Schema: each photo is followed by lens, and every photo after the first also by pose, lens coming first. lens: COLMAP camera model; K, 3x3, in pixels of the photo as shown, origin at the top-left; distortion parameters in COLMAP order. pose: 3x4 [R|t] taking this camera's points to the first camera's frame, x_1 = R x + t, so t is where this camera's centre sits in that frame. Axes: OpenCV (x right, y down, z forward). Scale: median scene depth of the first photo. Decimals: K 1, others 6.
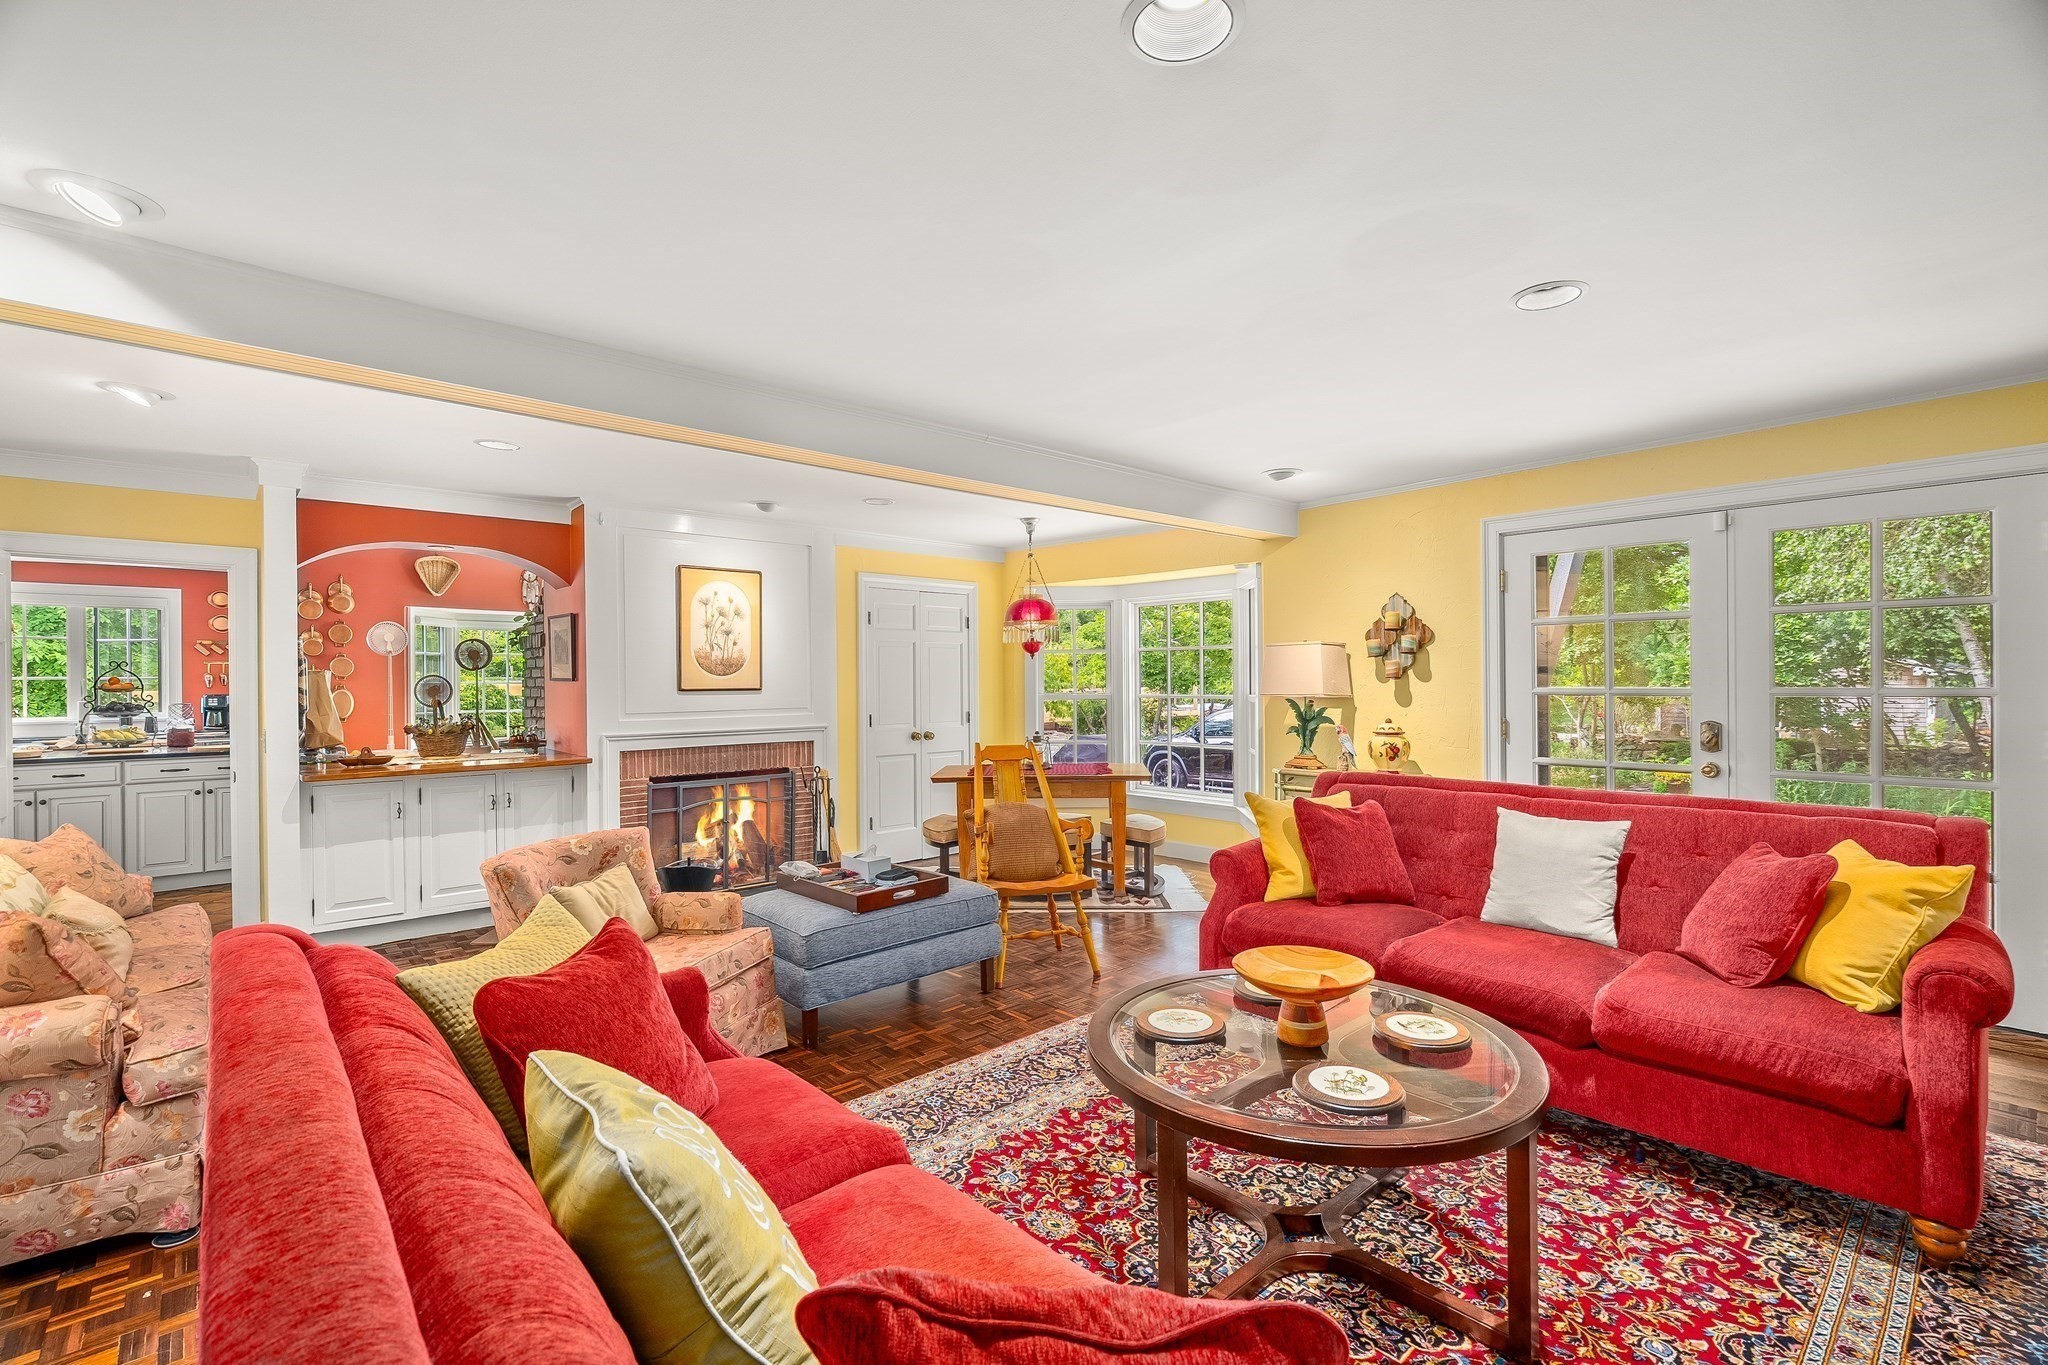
lens RADIAL K [[917.3, 0, 1019.9], [0, 917.3, 681.3], [0, 0, 1]] dist [-0.001039, 0.000050]
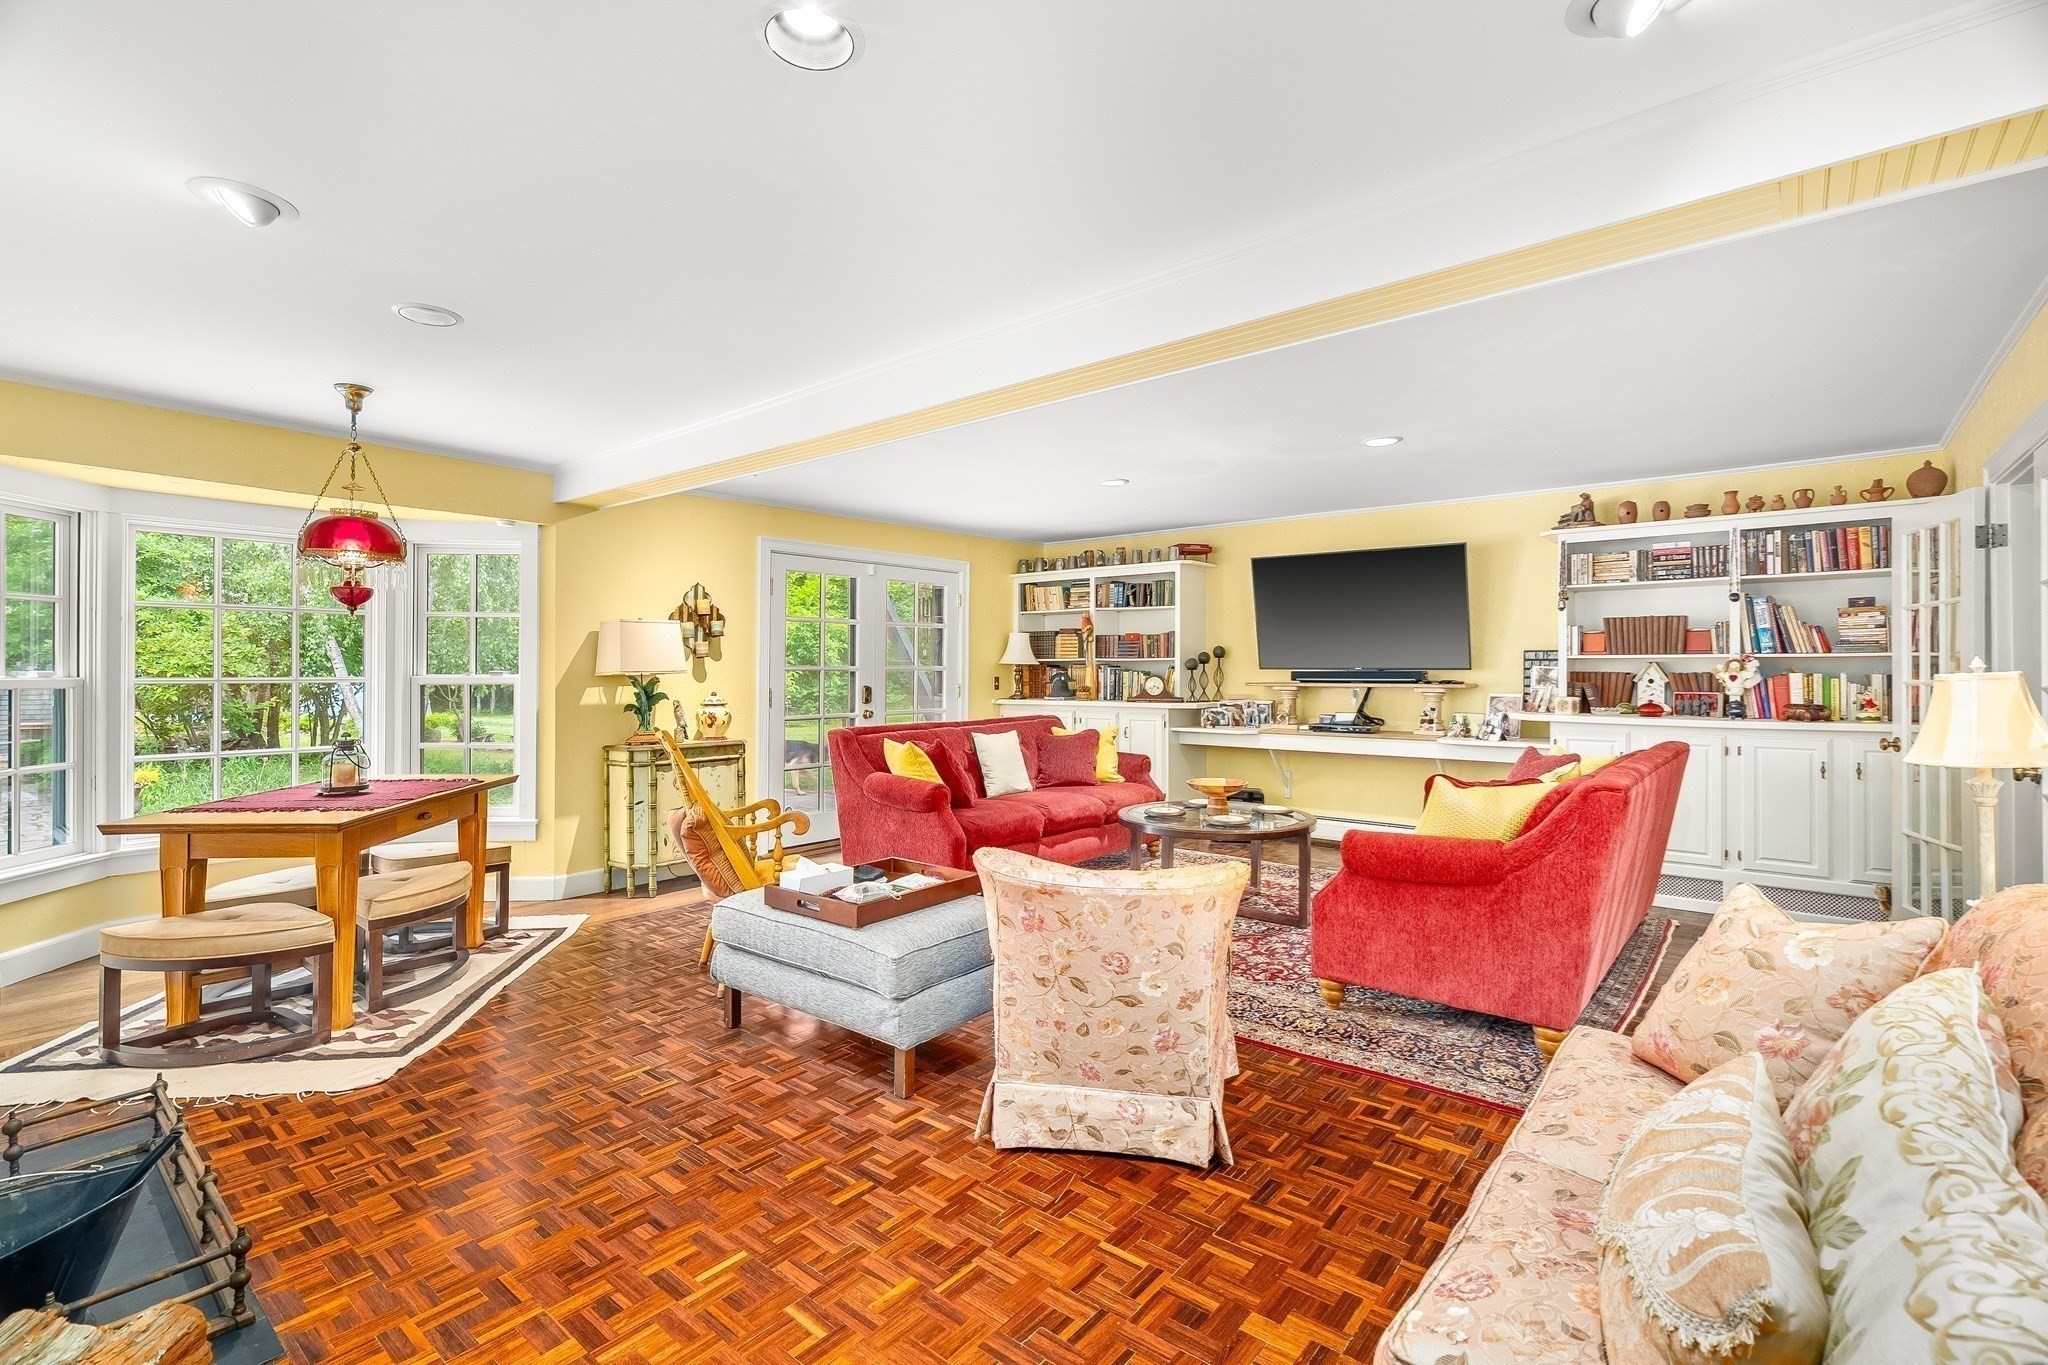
lens RADIAL K [[929.5, 0, 1022.4], [0, 929.5, 661.8], [0, 0, 1]] dist [-0.002789, 0.000535]
pose [[-0.147720, 0.016492, 0.988892, -0.860378], [0.001479, 0.999864, -0.016455, 0.023293], [-0.989028, -0.000969, -0.147725, 0.825767]]
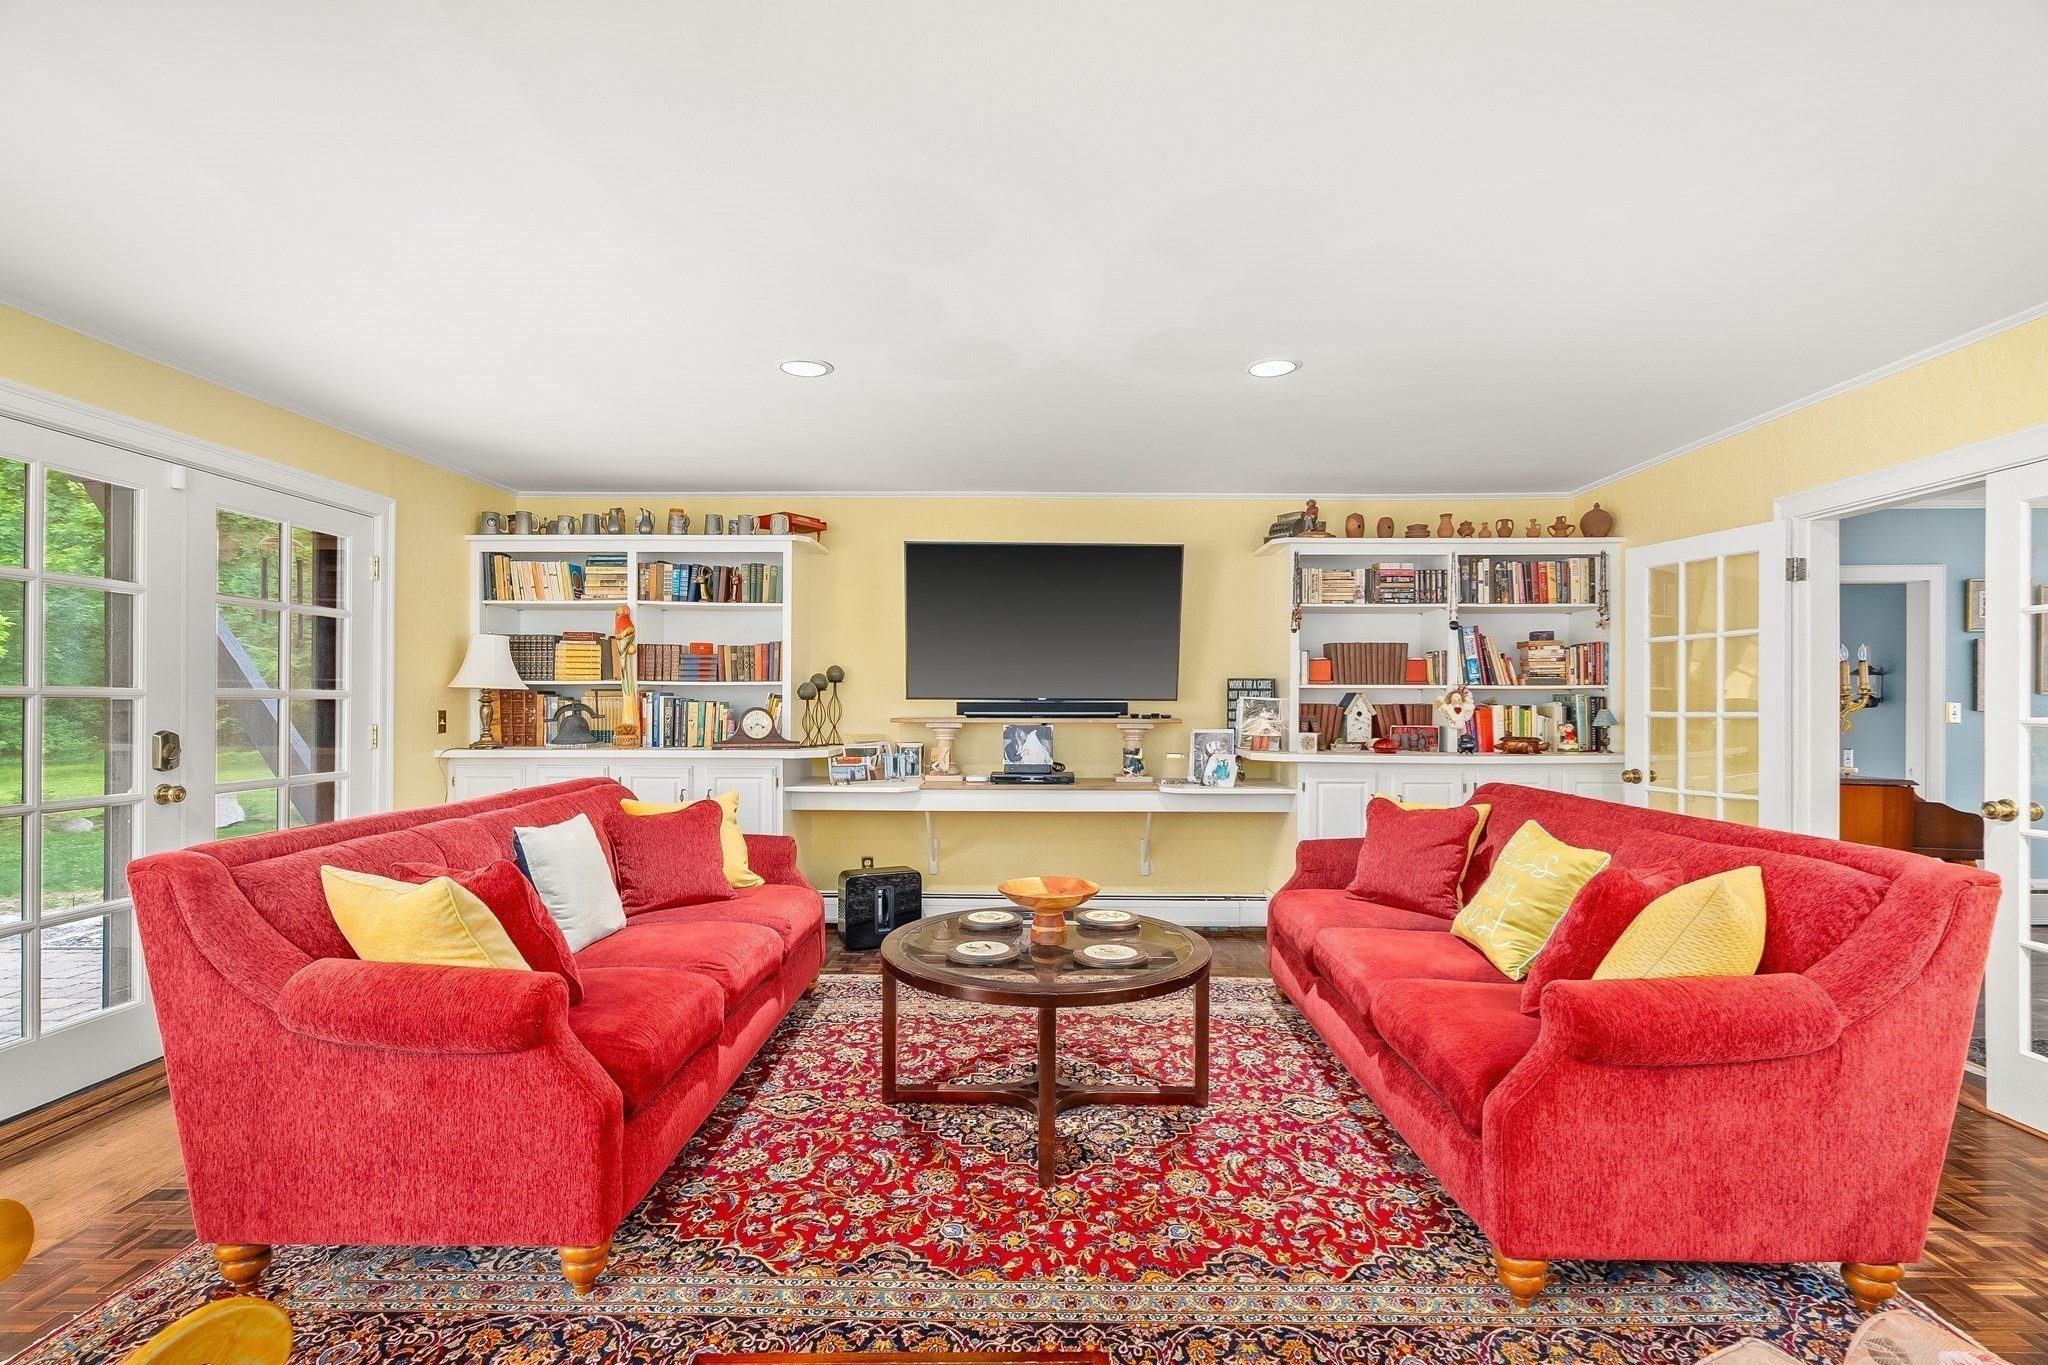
lens RADIAL K [[937.5, 0, 1020.6], [0, 937.5, 703.3], [0, 0, 1]] dist [-0.000188, 0.000507]
pose [[-0.735249, 0.005304, 0.677776, -0.270492], [0.002666, 0.999984, -0.004933, 0.021706], [-0.677792, -0.001821, -0.735252, 0.931698]]
